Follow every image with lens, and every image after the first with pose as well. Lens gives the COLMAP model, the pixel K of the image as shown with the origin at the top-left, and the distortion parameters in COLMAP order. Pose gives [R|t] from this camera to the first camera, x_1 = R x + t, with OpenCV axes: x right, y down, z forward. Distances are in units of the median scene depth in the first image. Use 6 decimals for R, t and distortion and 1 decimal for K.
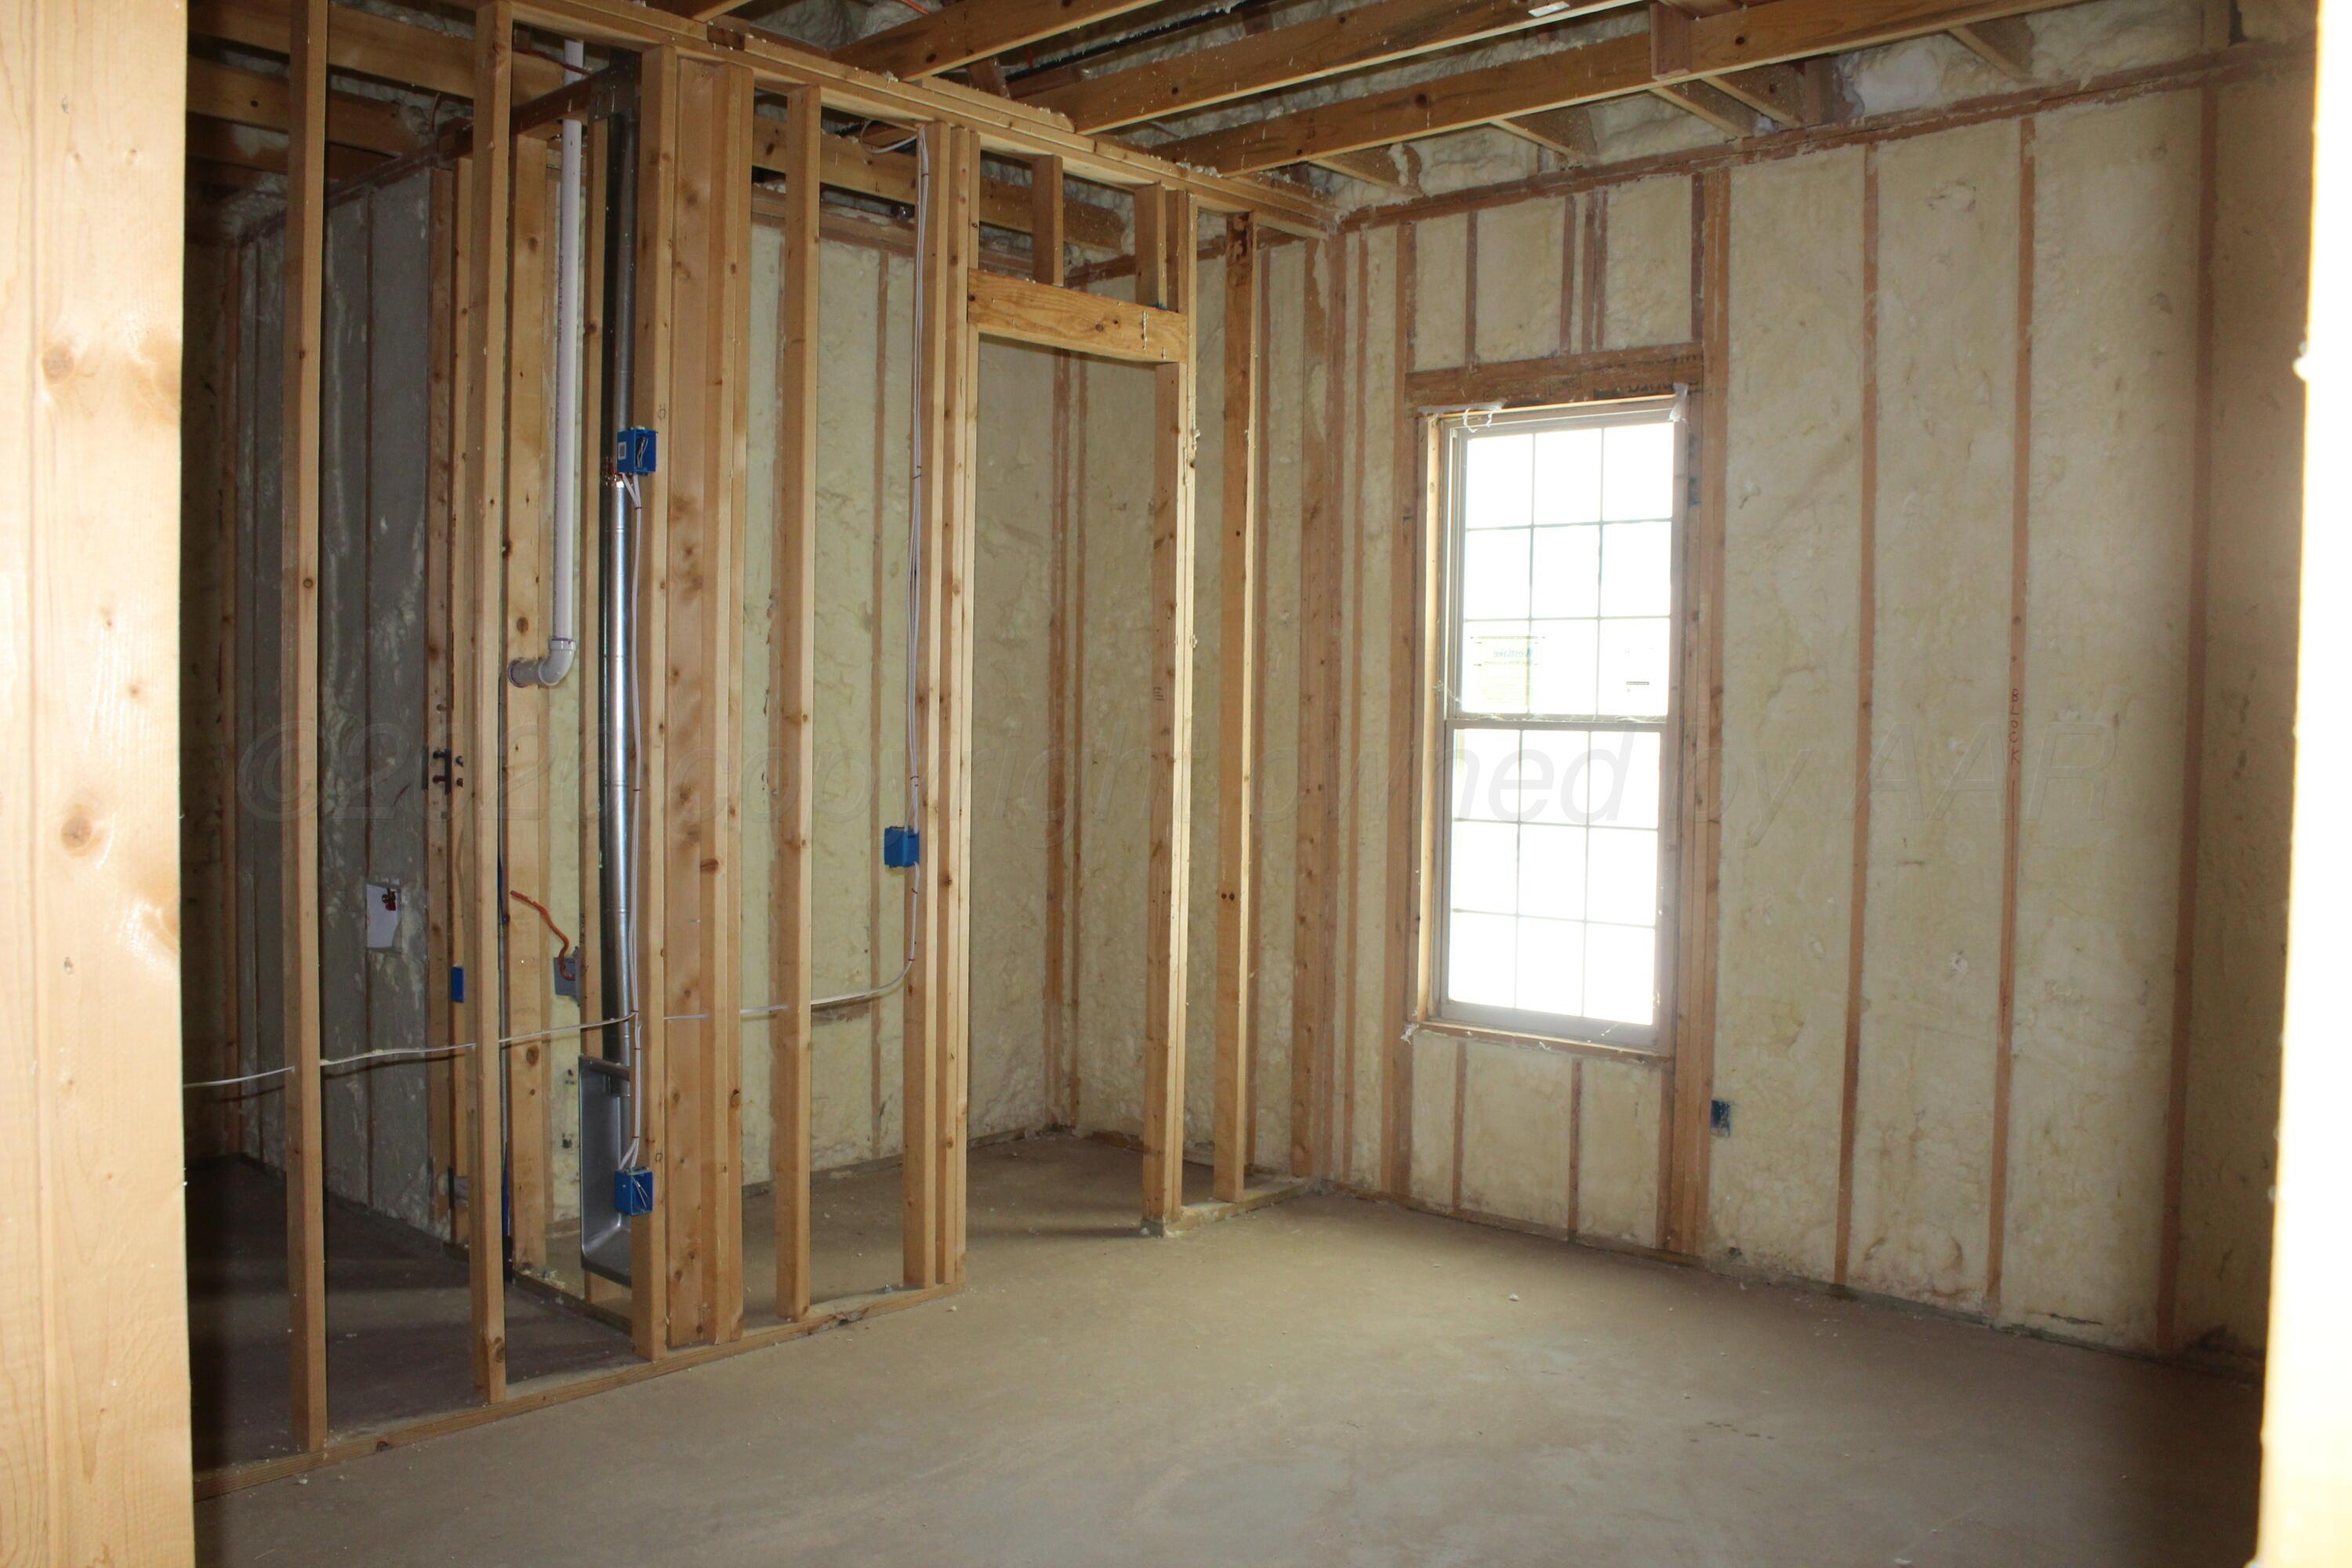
lens RADIAL K [[1958.7, 0, 1175.9], [0, 1958.7, 785.3], [0, 0, 1]] dist [-0.113733, 0.006472]
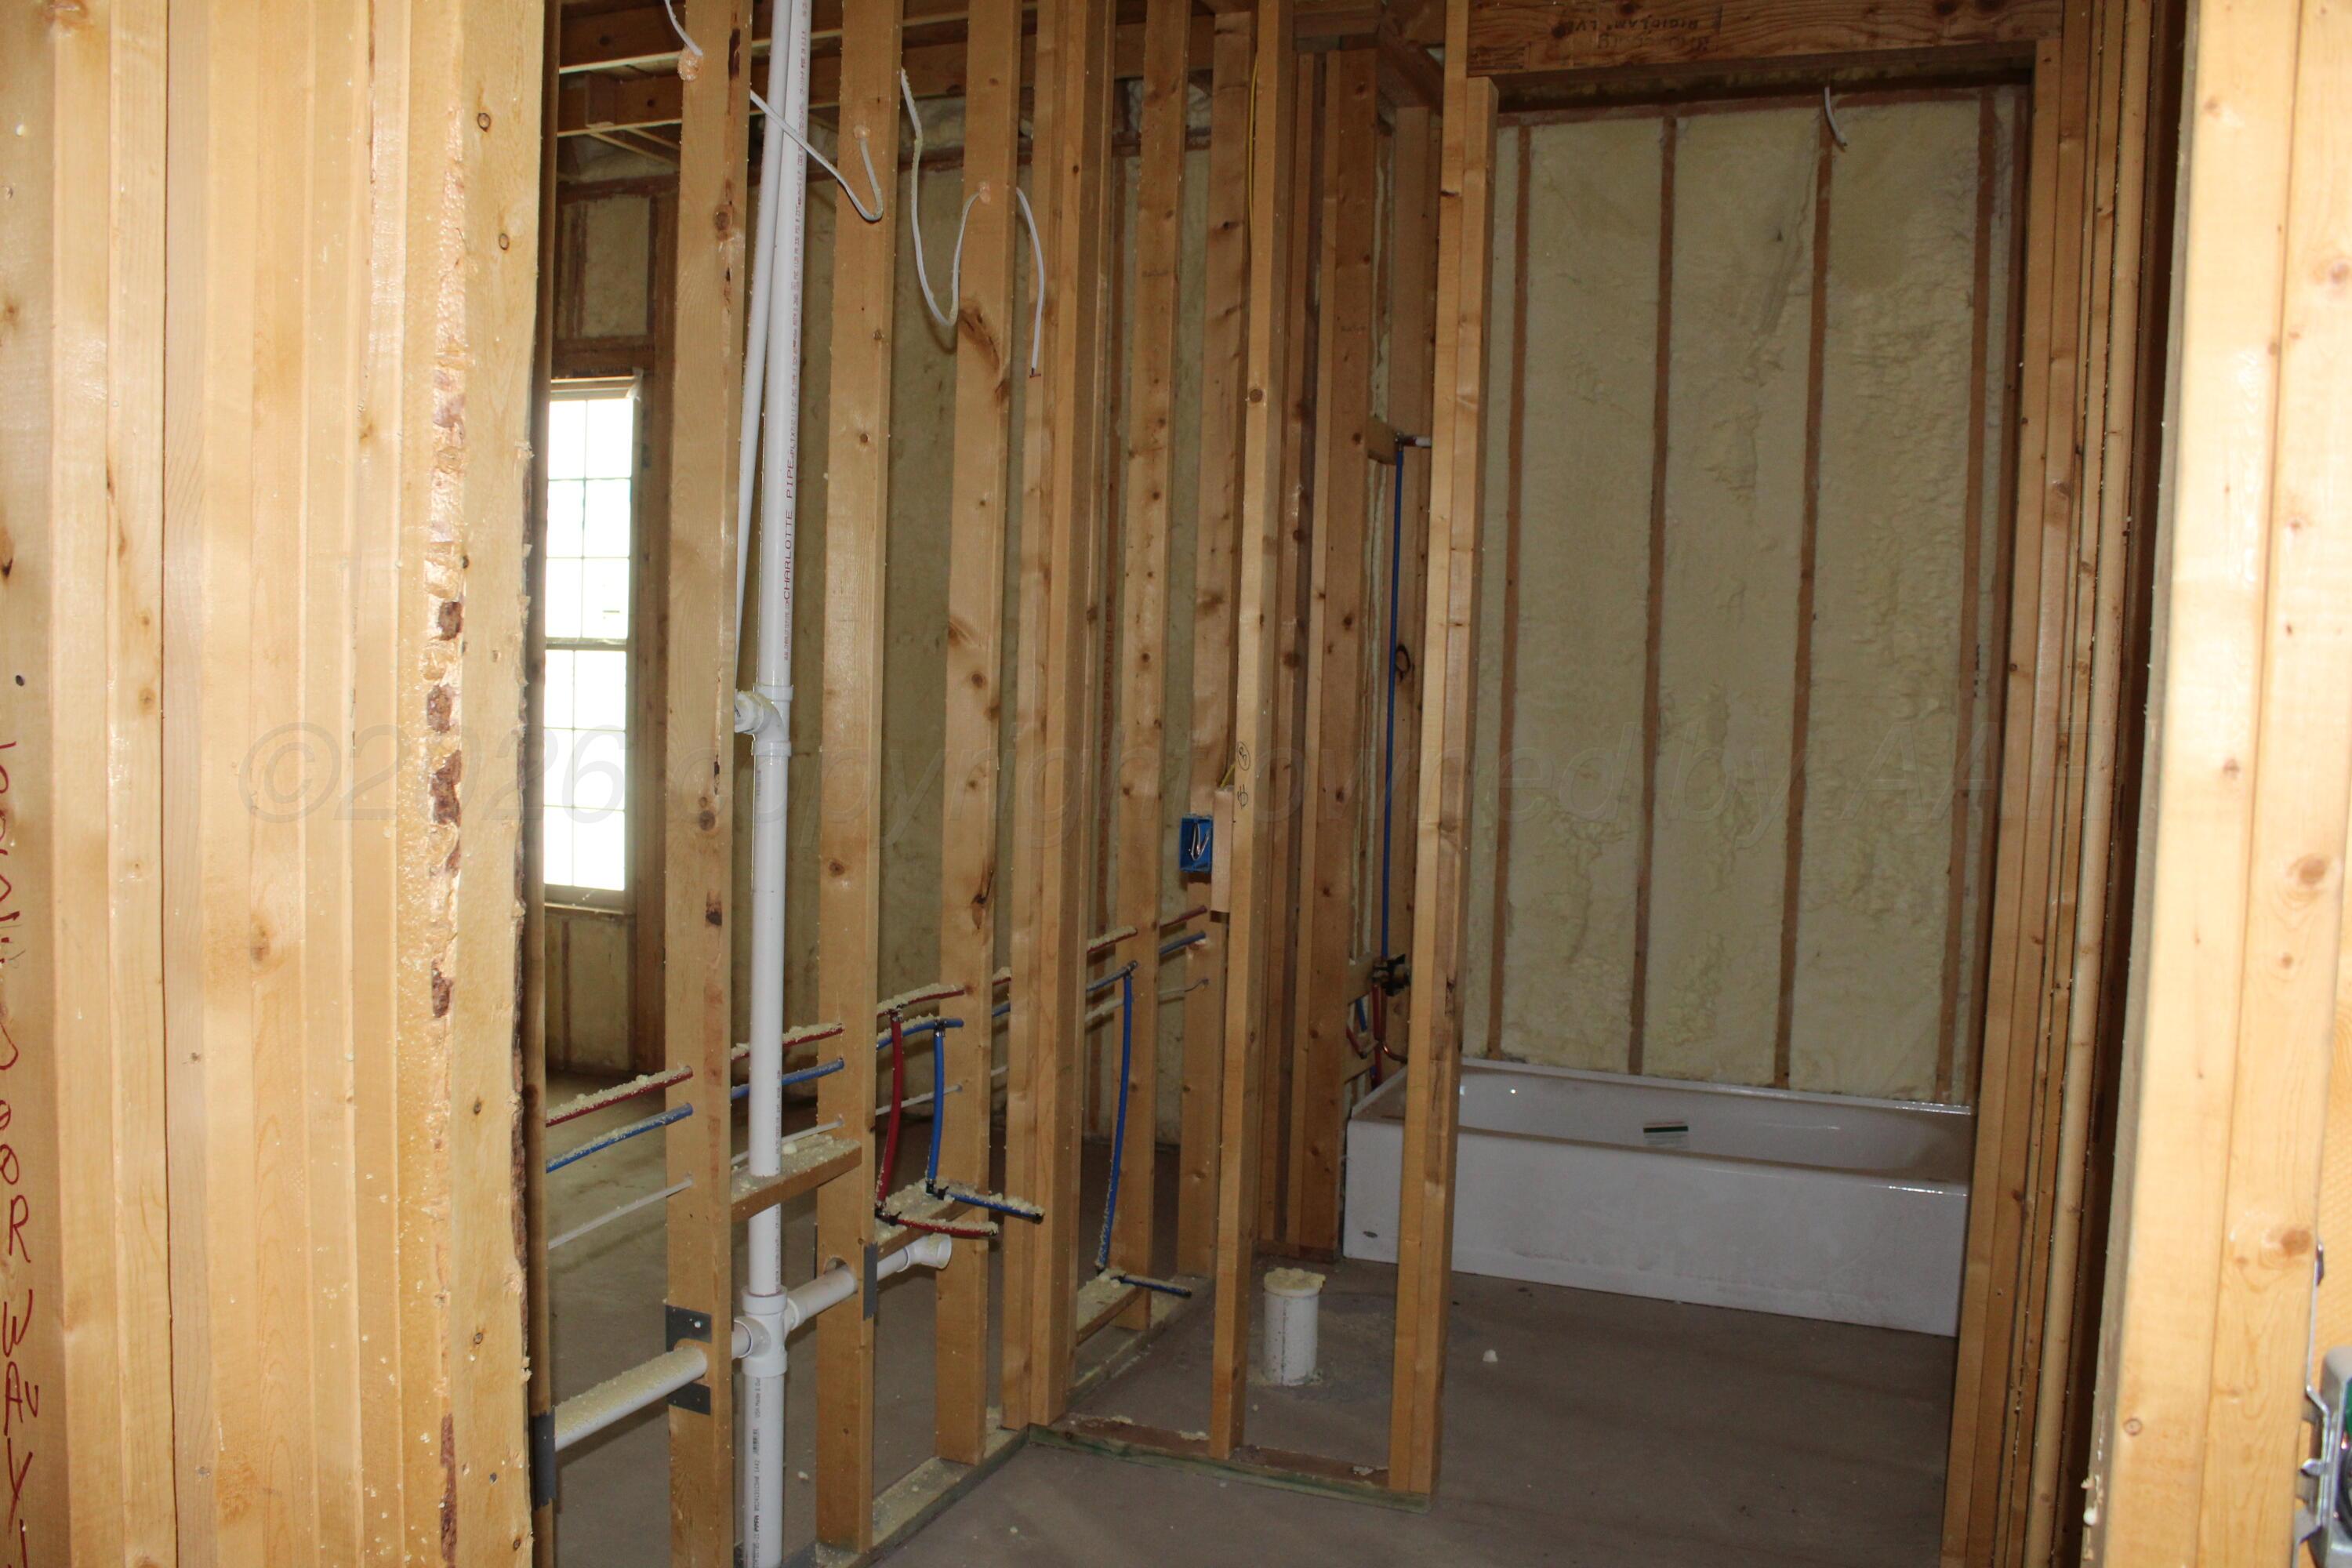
lens RADIAL K [[1958.7, 0, 1175.8], [0, 1958.7, 781.1], [0, 0, 1]] dist [-0.113733, 0.006472]
pose [[0.935181, -0.012805, 0.353937, 0.140724], [0.001562, 0.999486, 0.032031, 0.016097], [-0.354165, -0.029402, 0.934720, -0.274890]]
